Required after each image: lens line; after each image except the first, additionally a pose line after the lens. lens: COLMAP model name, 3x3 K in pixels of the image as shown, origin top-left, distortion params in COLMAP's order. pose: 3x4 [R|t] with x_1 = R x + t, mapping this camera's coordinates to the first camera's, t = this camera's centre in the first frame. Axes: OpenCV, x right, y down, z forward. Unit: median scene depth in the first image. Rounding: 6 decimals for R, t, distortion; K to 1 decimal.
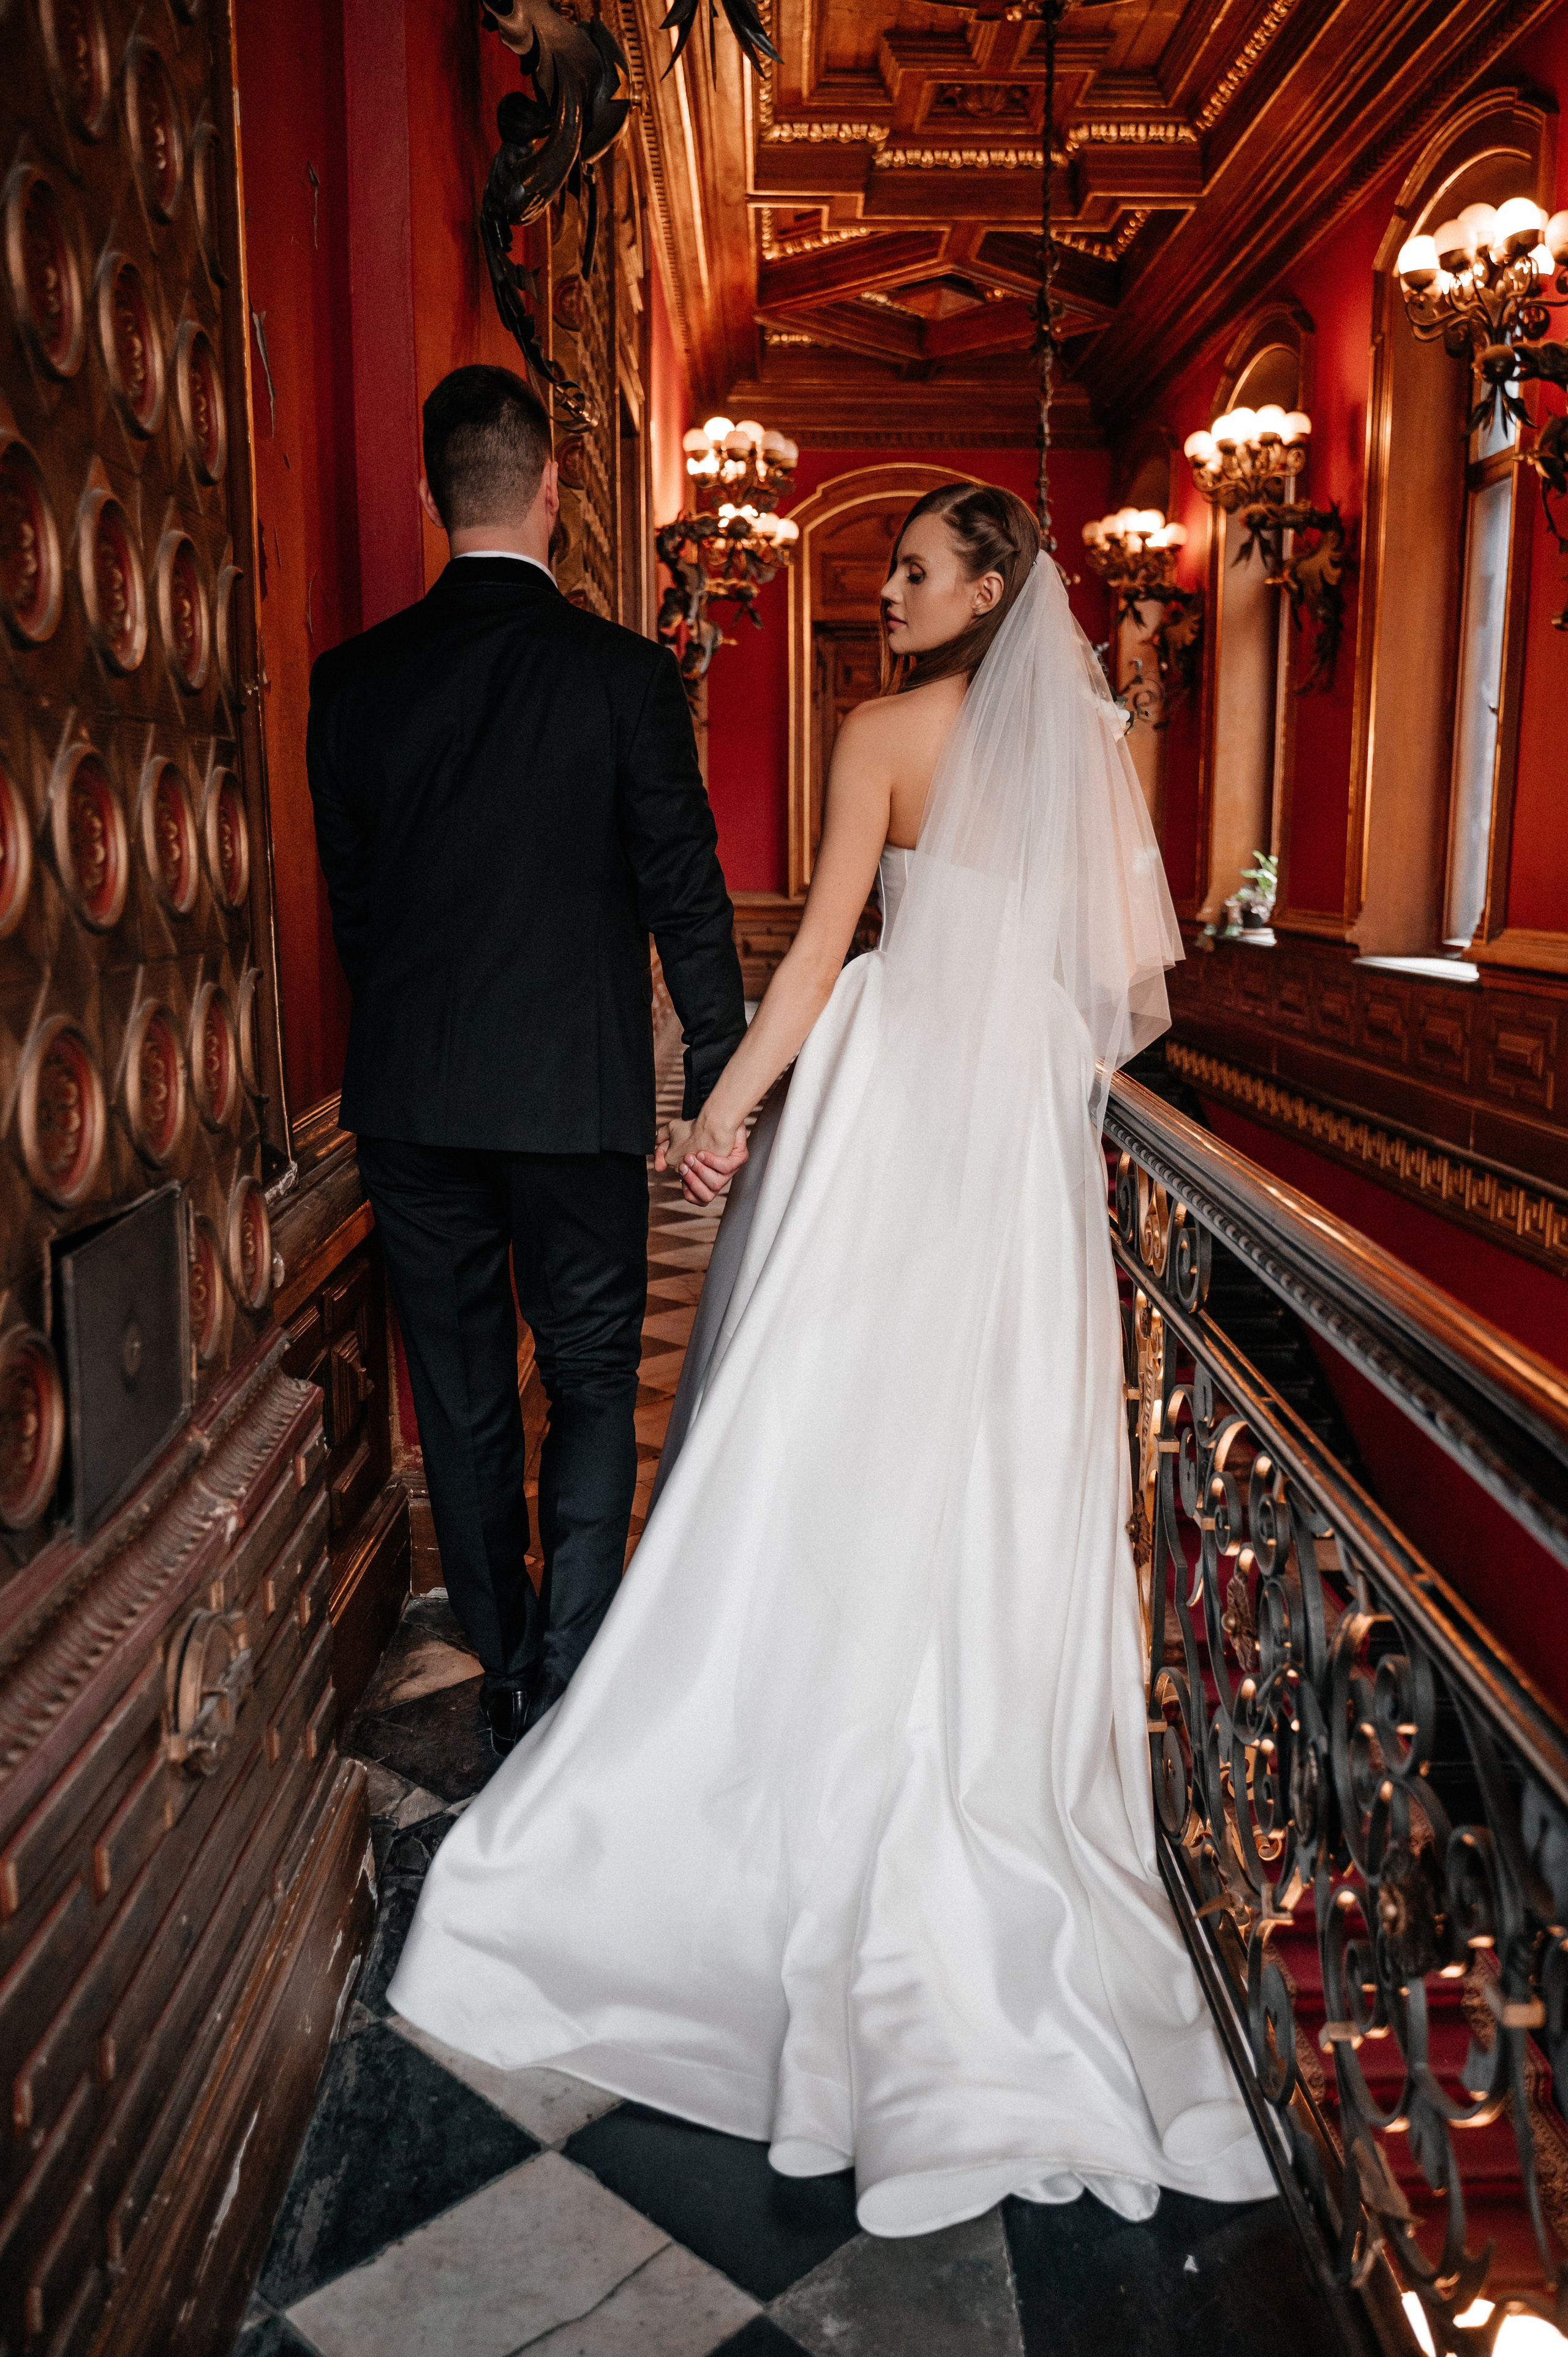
lens RADIAL K [[1904.3, 0, 788.3], [0, 1904.3, 1174.7], [0, 0, 1]] dist [0.014611, -0.008296]
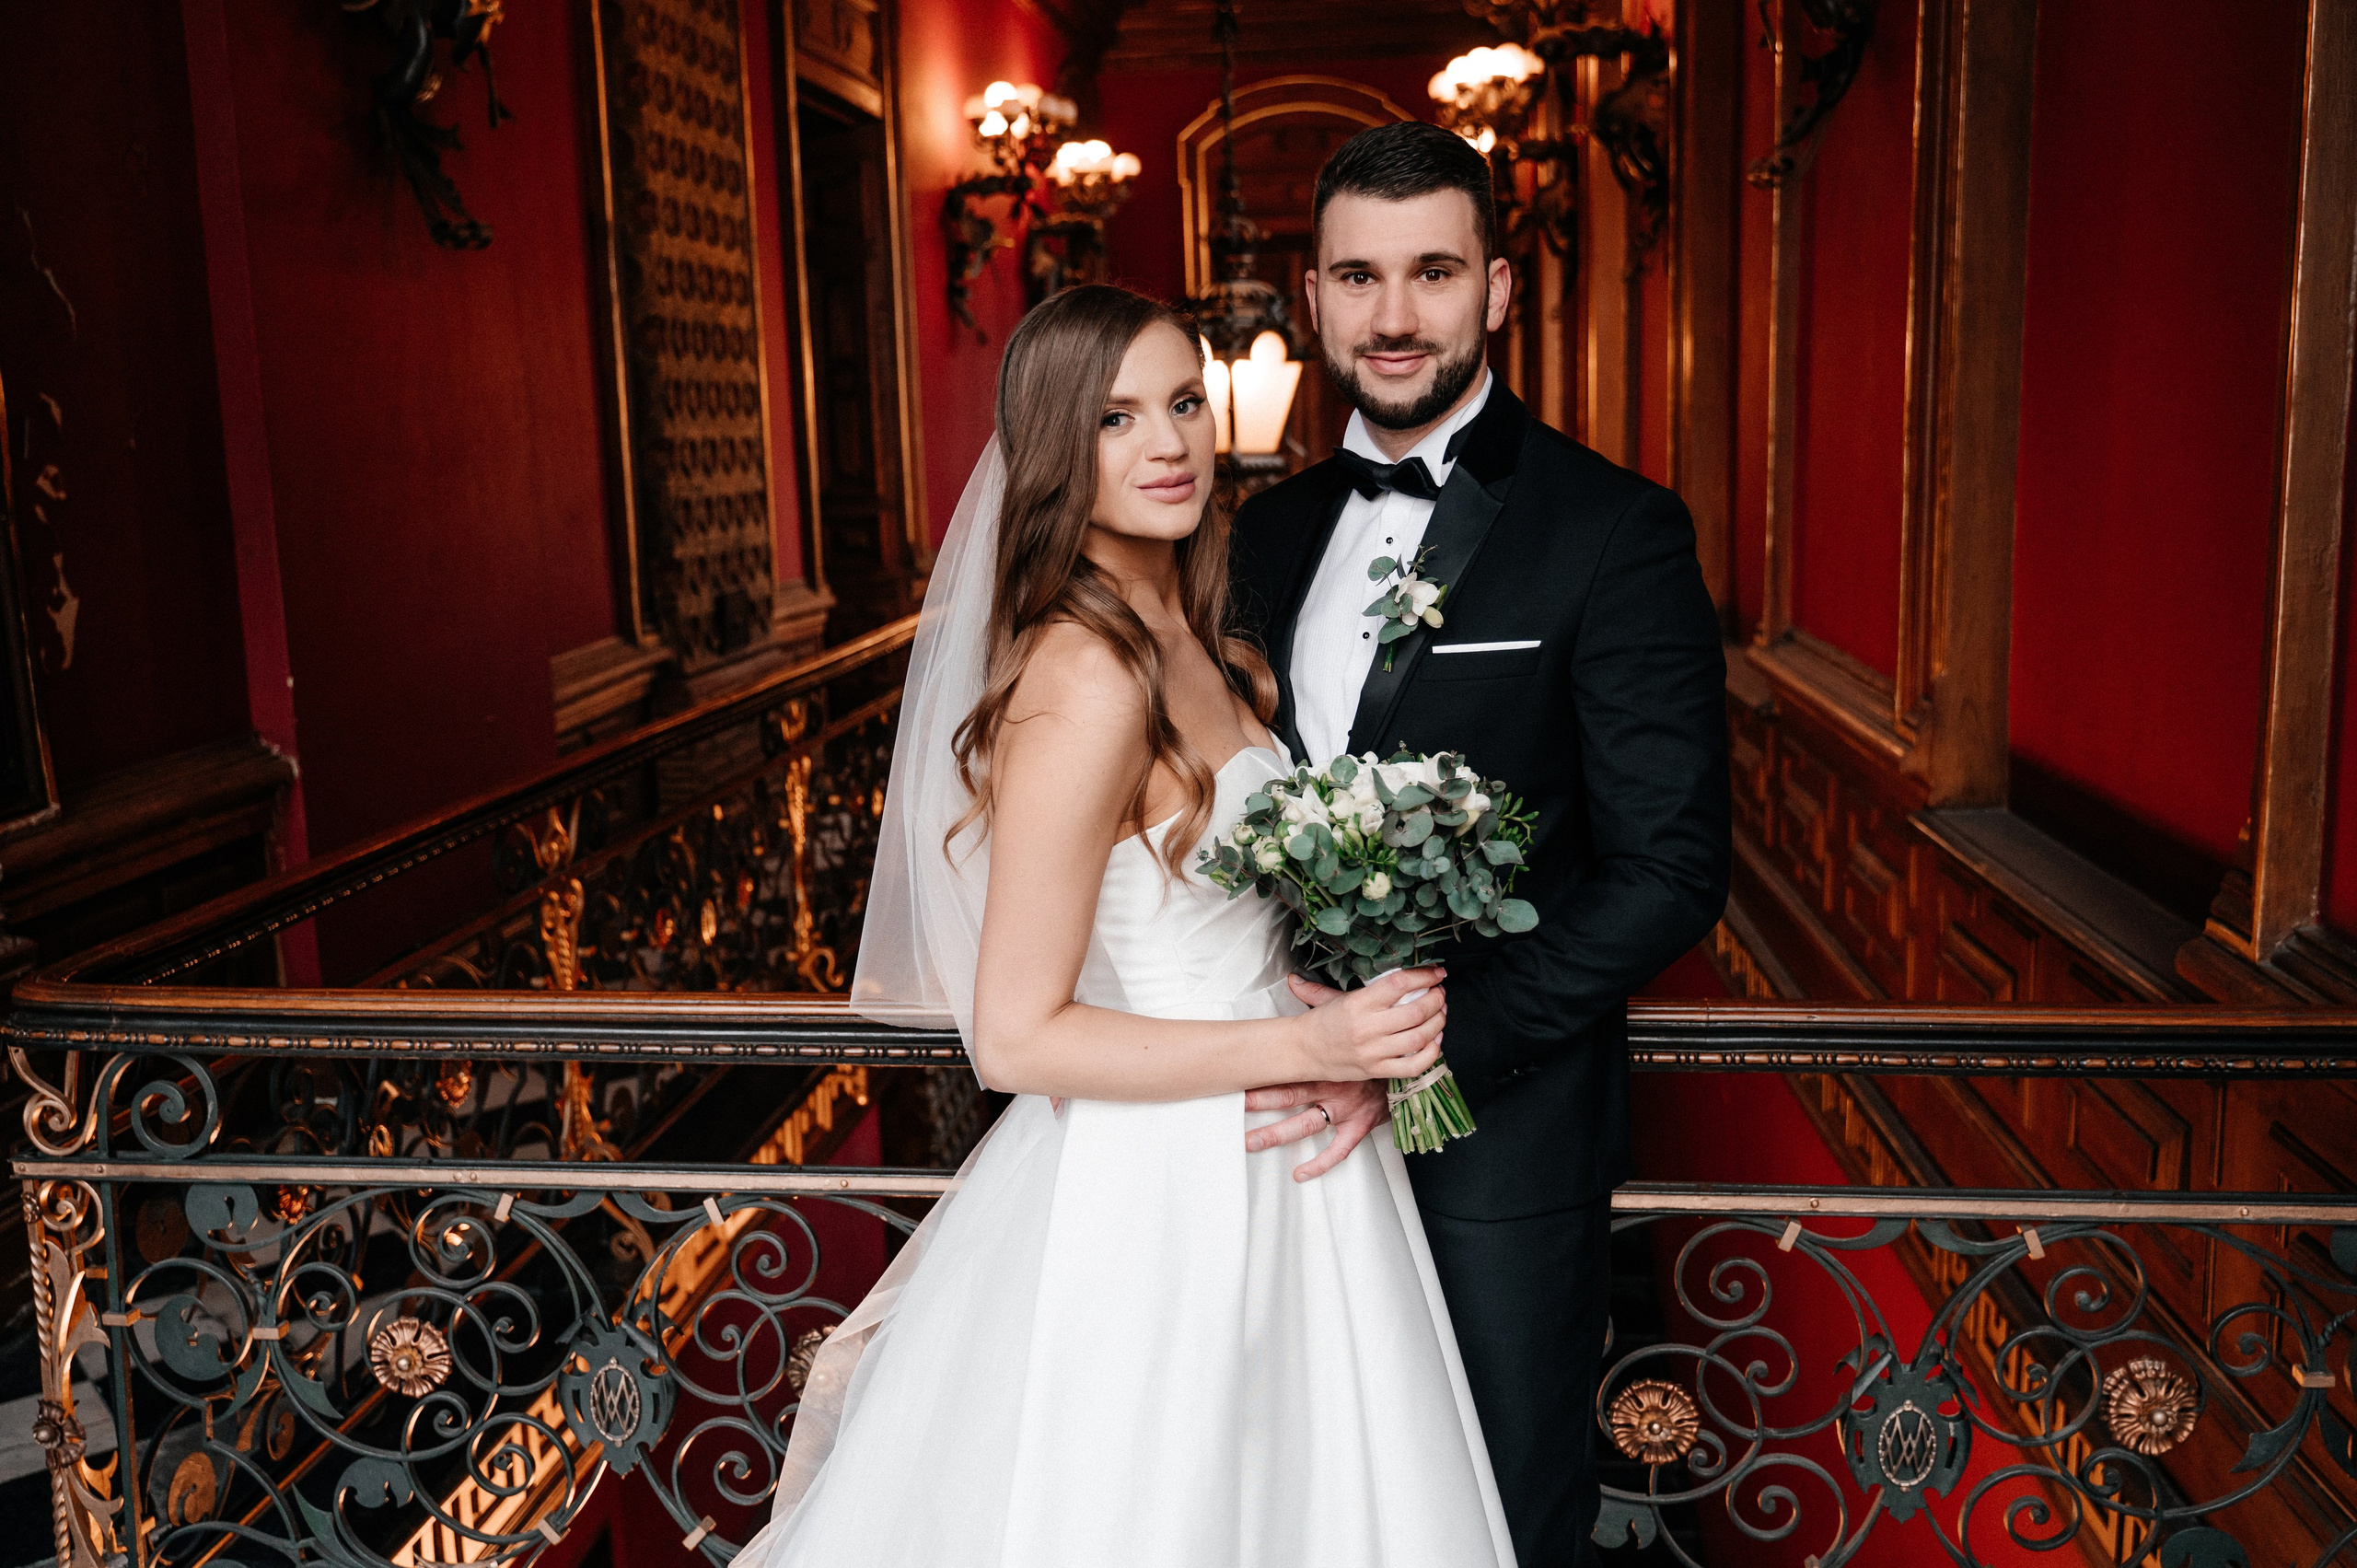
lens RADIAL K [[2063.8, 0, 1165.6], [0, 2063.8, 758.1], [0, 0, 1]] dist [0.028942, -0.023545]
pose [[0.990341, -0.008757, -0.138379, 0.206644], [0.007919, 0.999947, -0.006604, -0.007973], [0.138429, 0.005445, 0.990357, -0.133044]]
